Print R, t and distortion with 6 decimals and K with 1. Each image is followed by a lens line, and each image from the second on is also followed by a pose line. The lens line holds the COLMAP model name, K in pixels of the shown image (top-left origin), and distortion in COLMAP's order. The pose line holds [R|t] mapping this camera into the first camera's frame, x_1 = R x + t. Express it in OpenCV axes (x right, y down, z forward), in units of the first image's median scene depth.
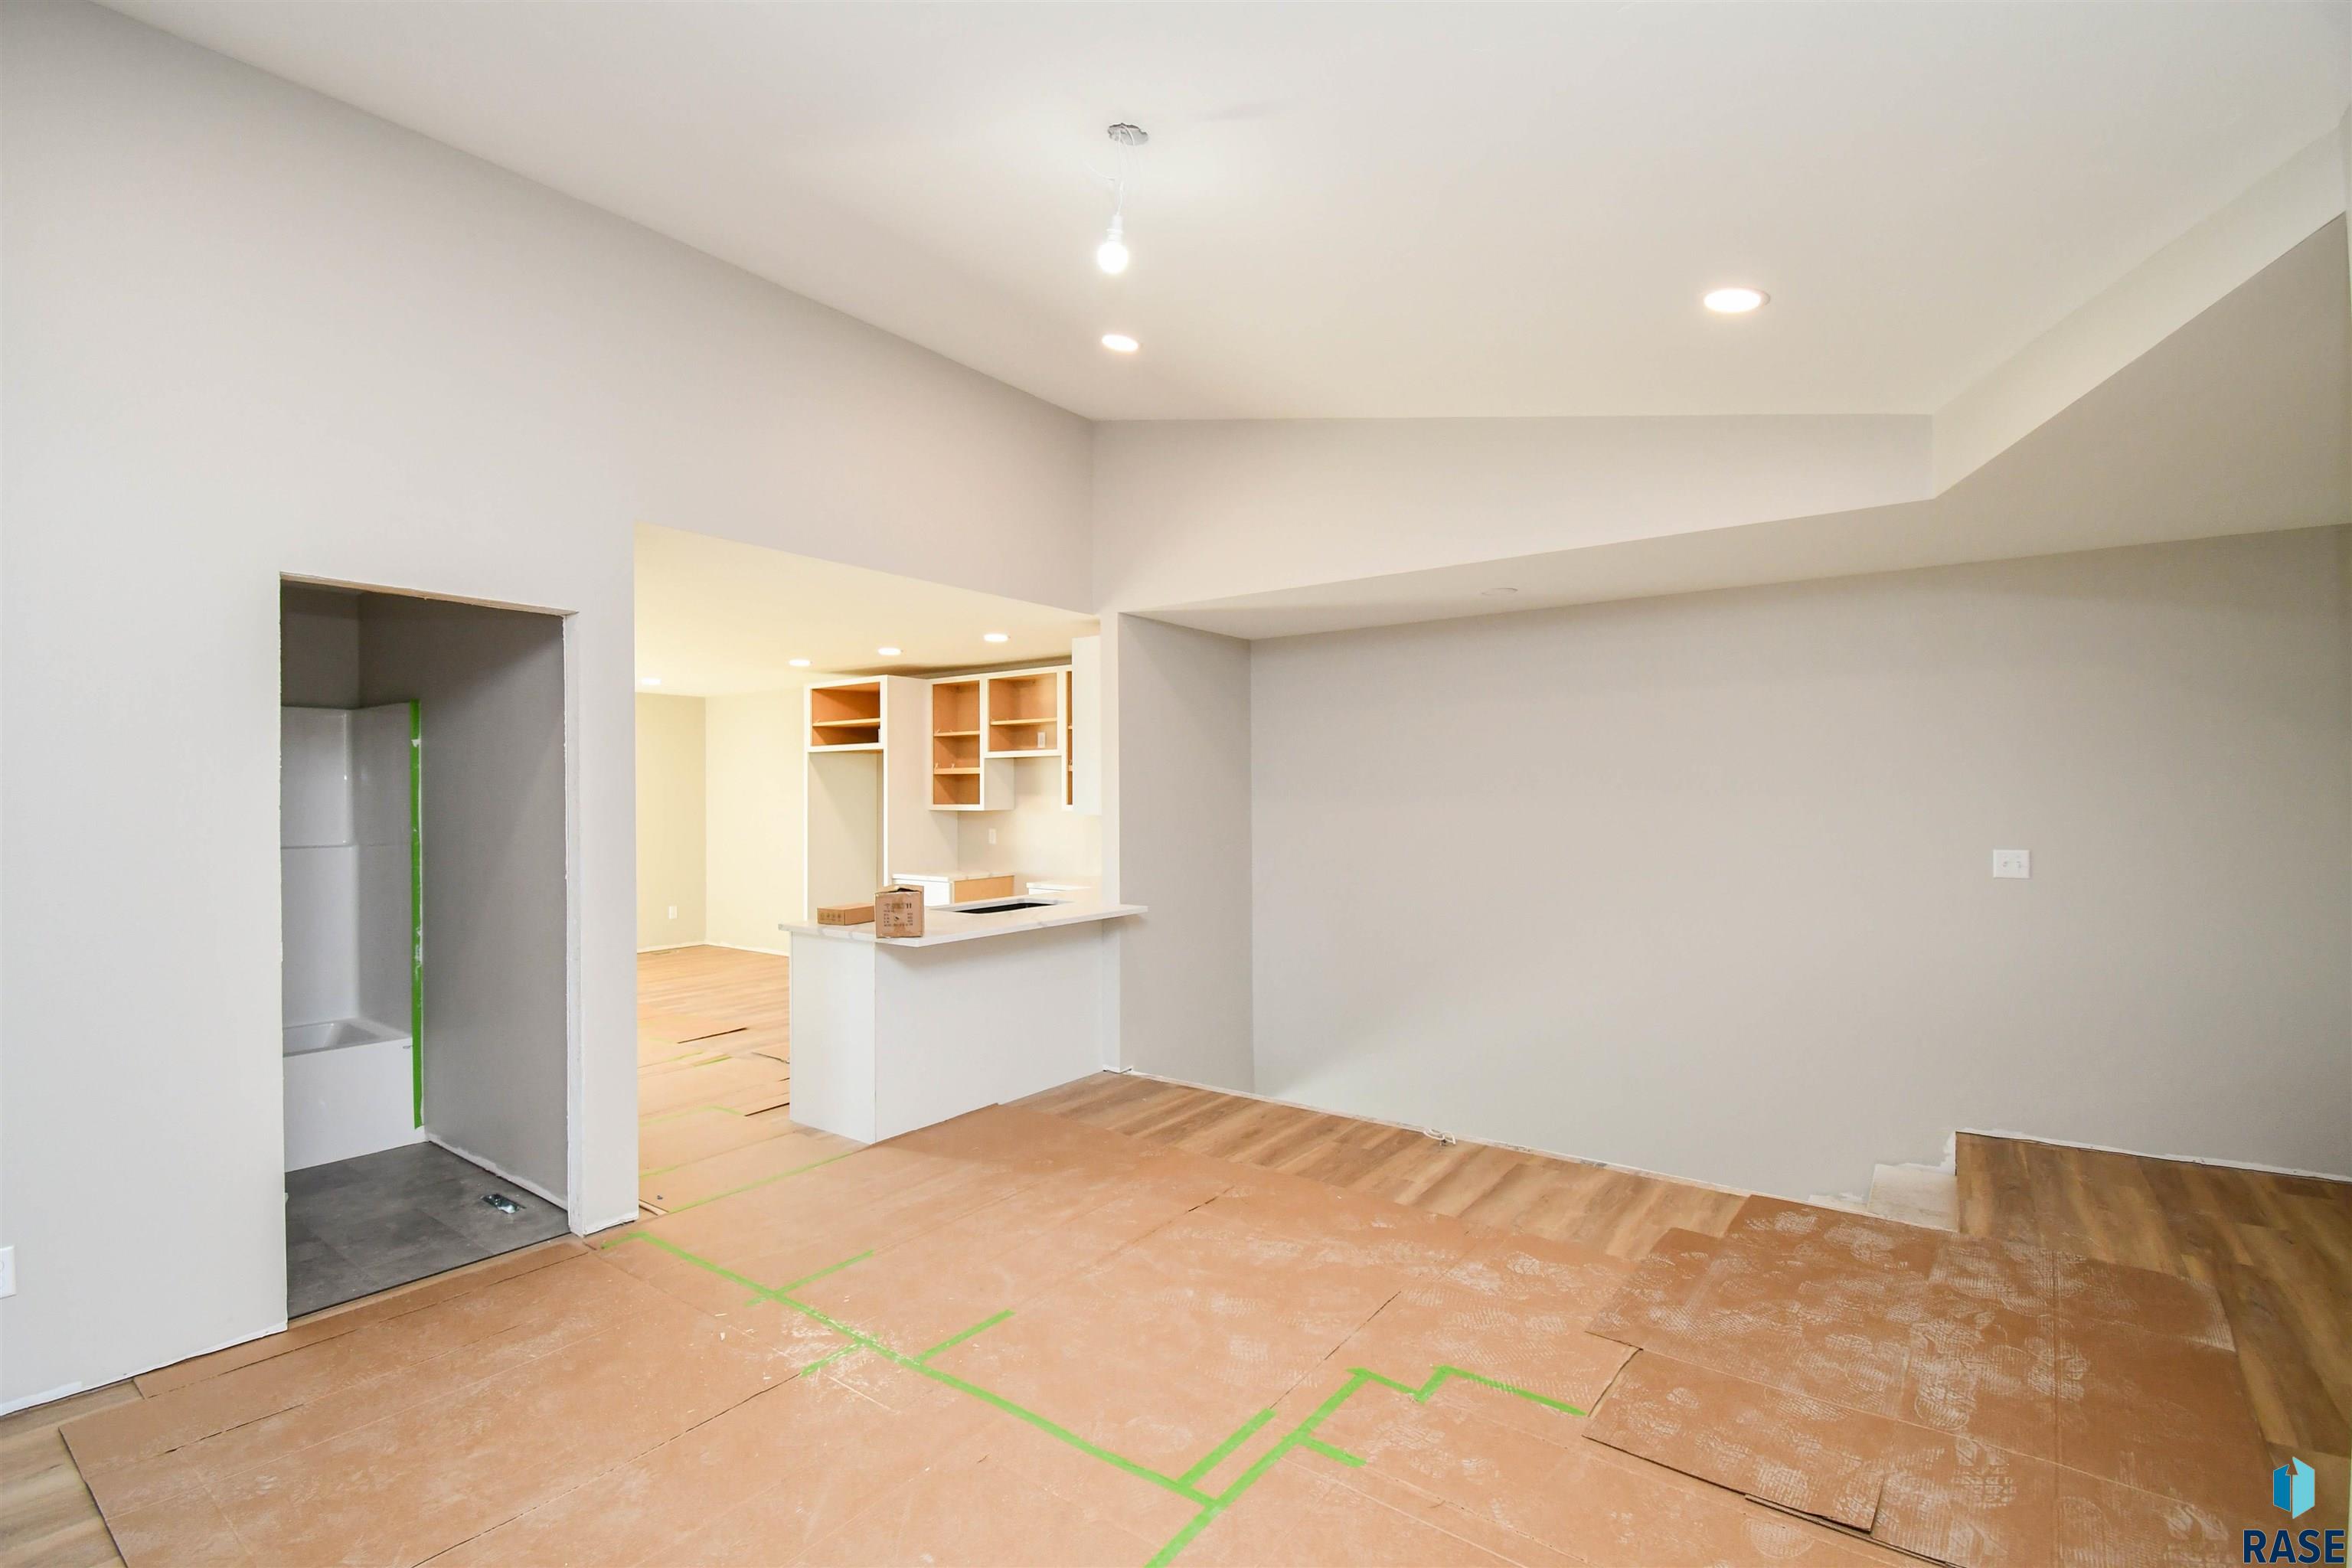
lens RADIAL K [[1059.0, 0, 1181.4], [0, 1059.0, 791.5], [0, 0, 1]] dist [0.019049, -0.025972]
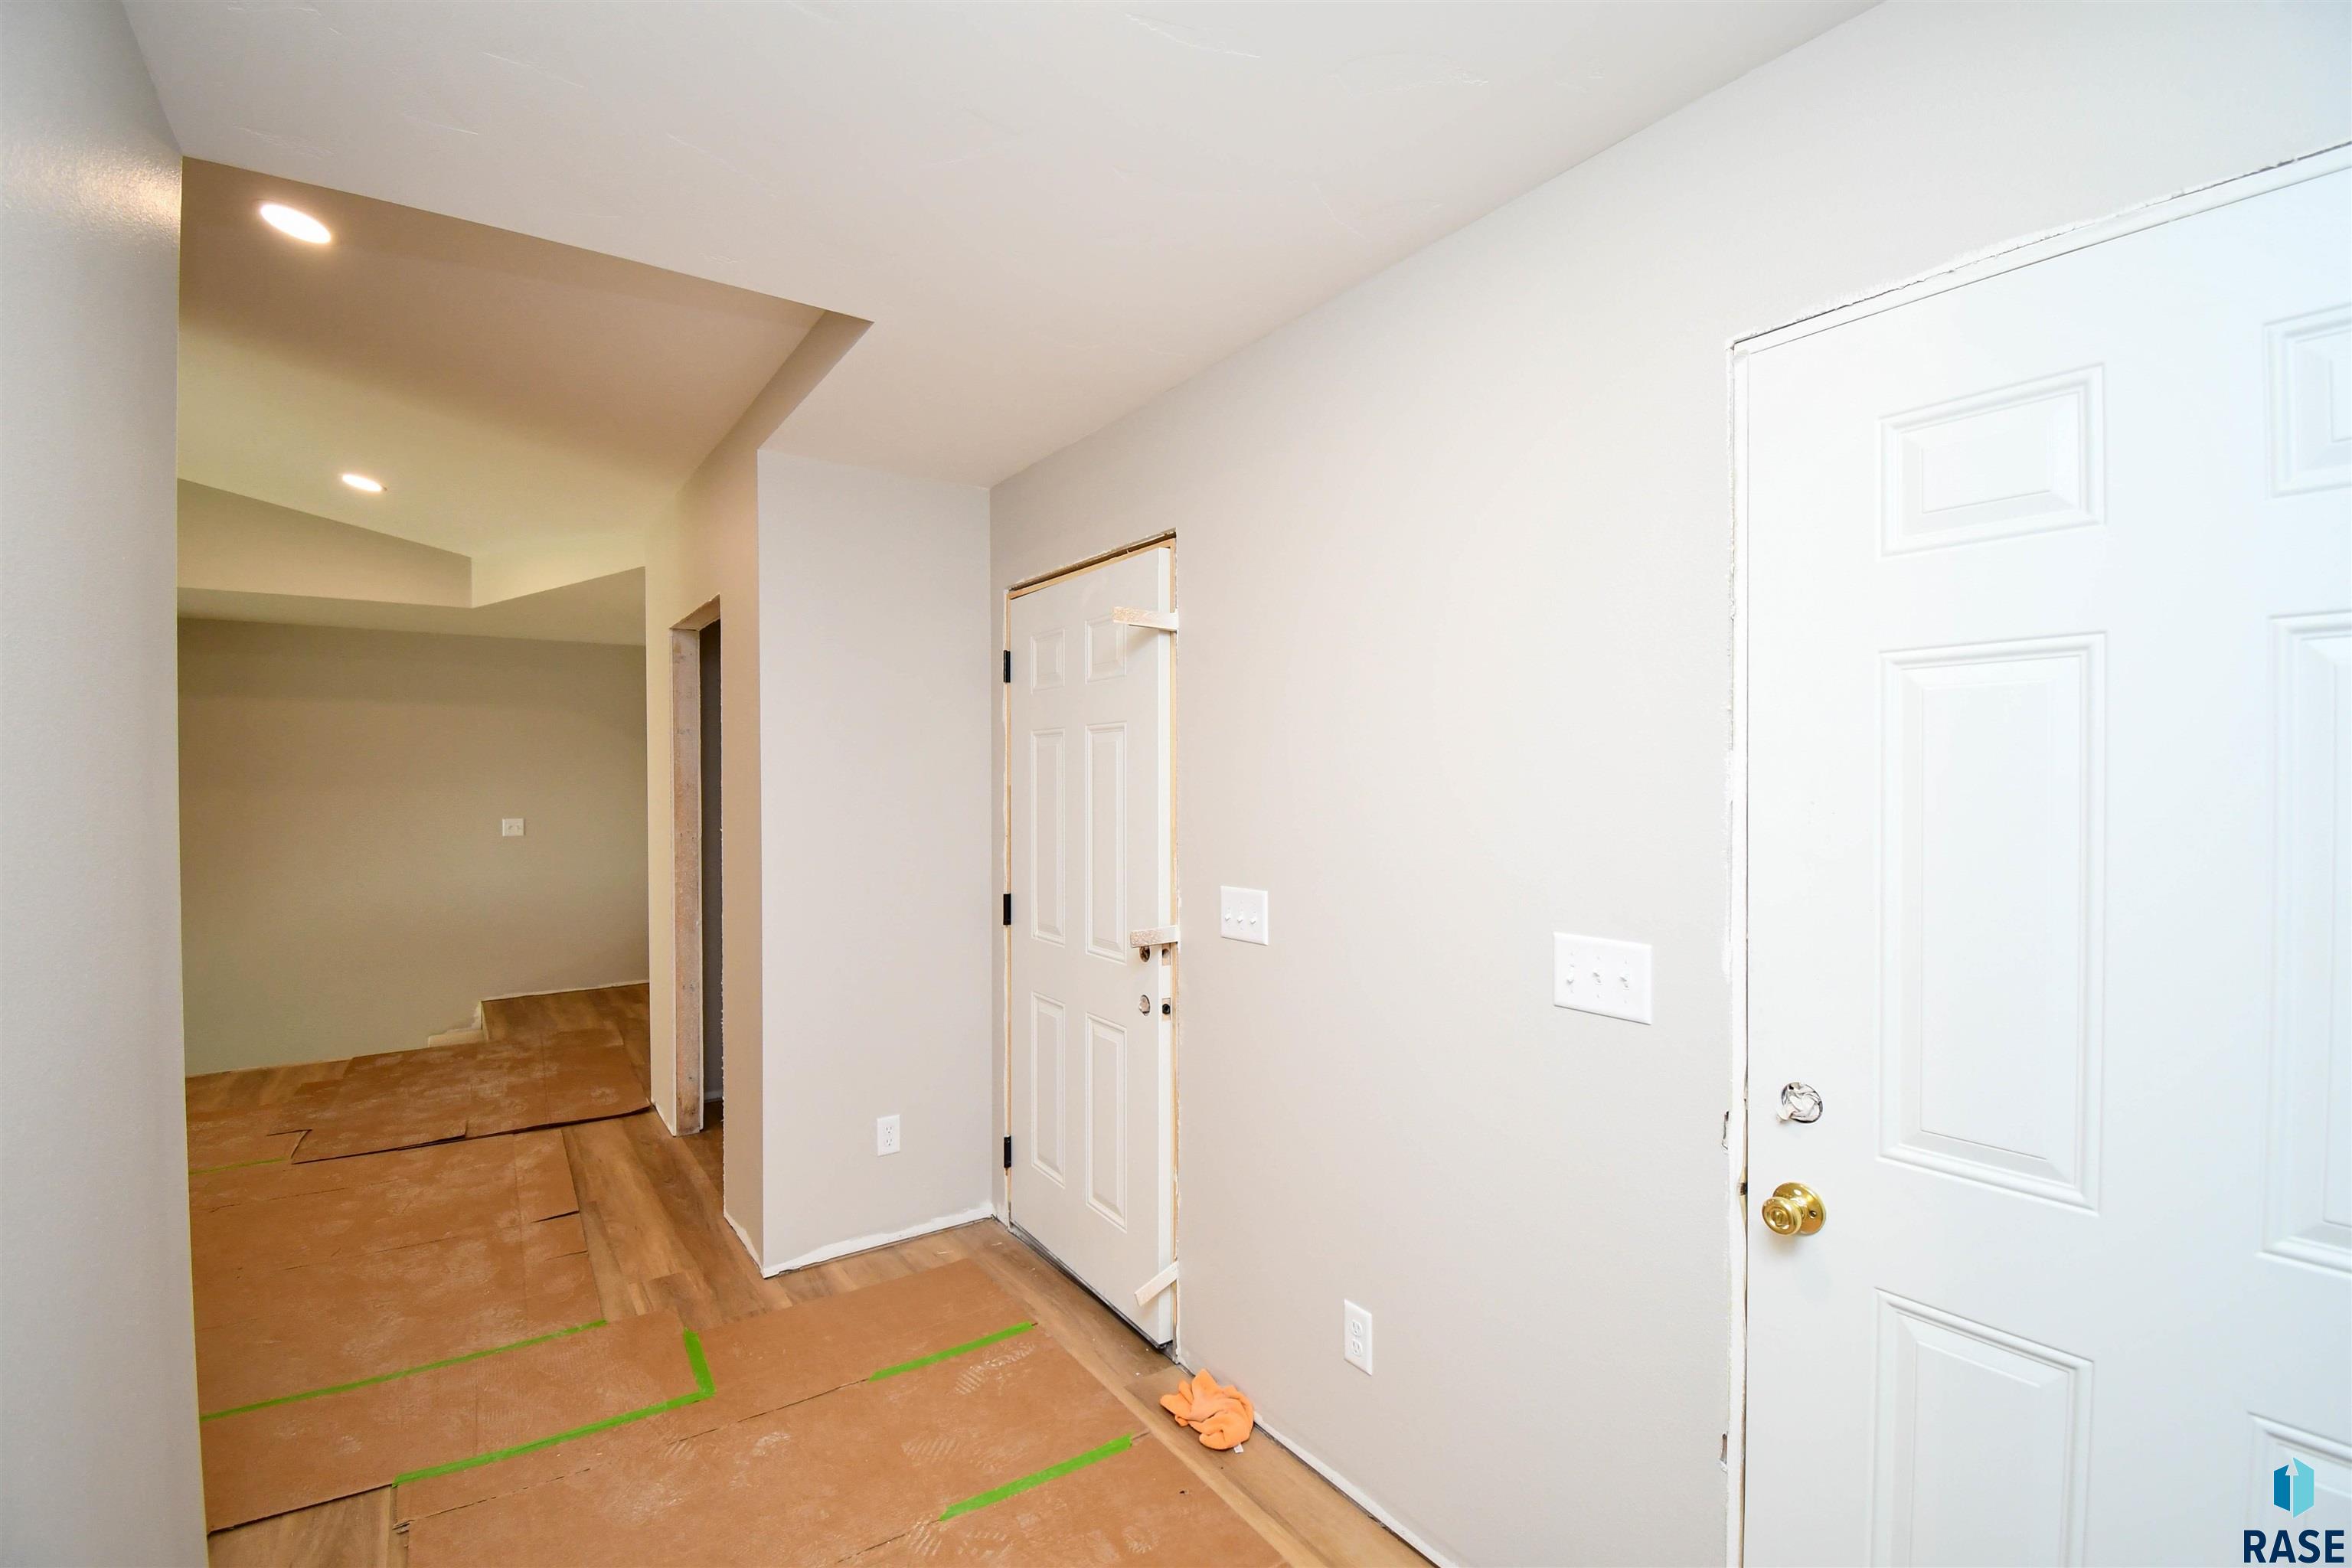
lens RADIAL K [[999.8, 0, 1176.0], [0, 999.8, 784.0], [0, 0, 1]] dist [0.000778, -0.019658]
pose [[0.304701, -0.001320, 0.952447, -0.486346], [0.002083, 0.999998, 0.000719, 0.003846], [-0.952446, 0.001765, 0.304703, -0.581181]]
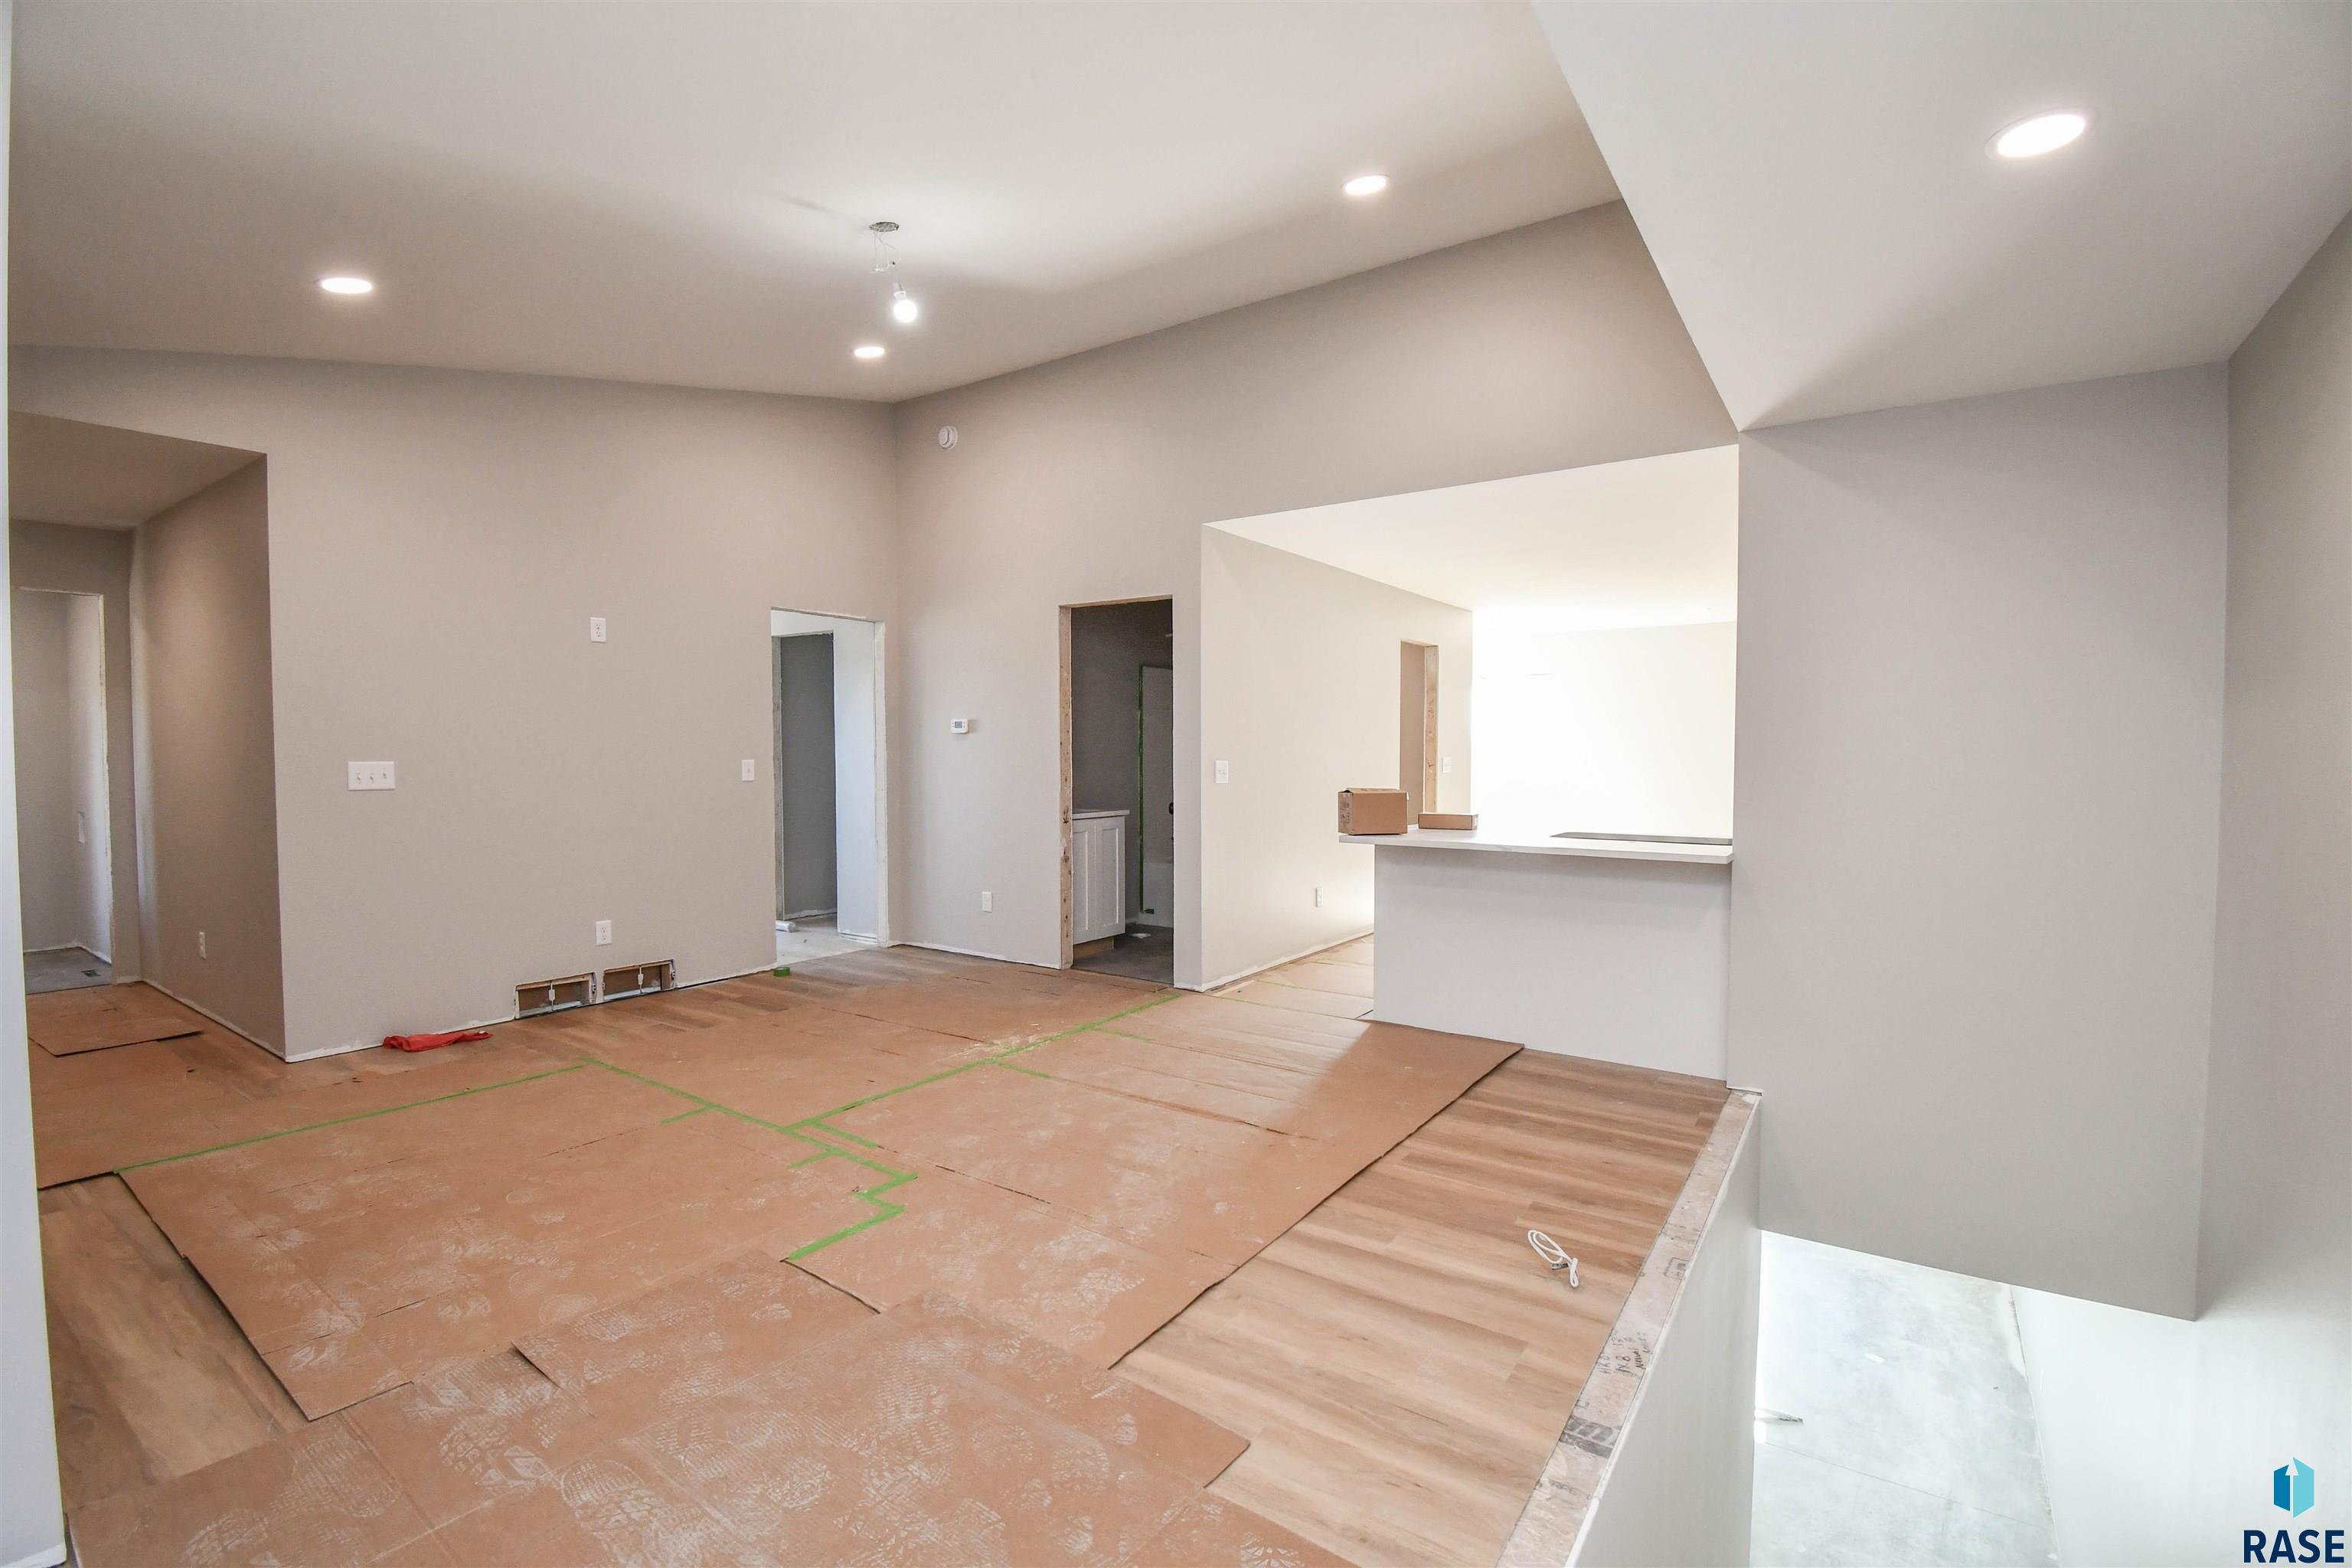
lens RADIAL K [[1059.0, 0, 1181.4], [0, 1059.0, 791.5], [0, 0, 1]] dist [0.019049, -0.025972]
pose [[0.019177, 0.042243, -0.998923, 1.058291], [-0.001034, 0.999107, 0.042231, 0.059735], [0.999816, 0.000223, 0.019204, 1.022695]]
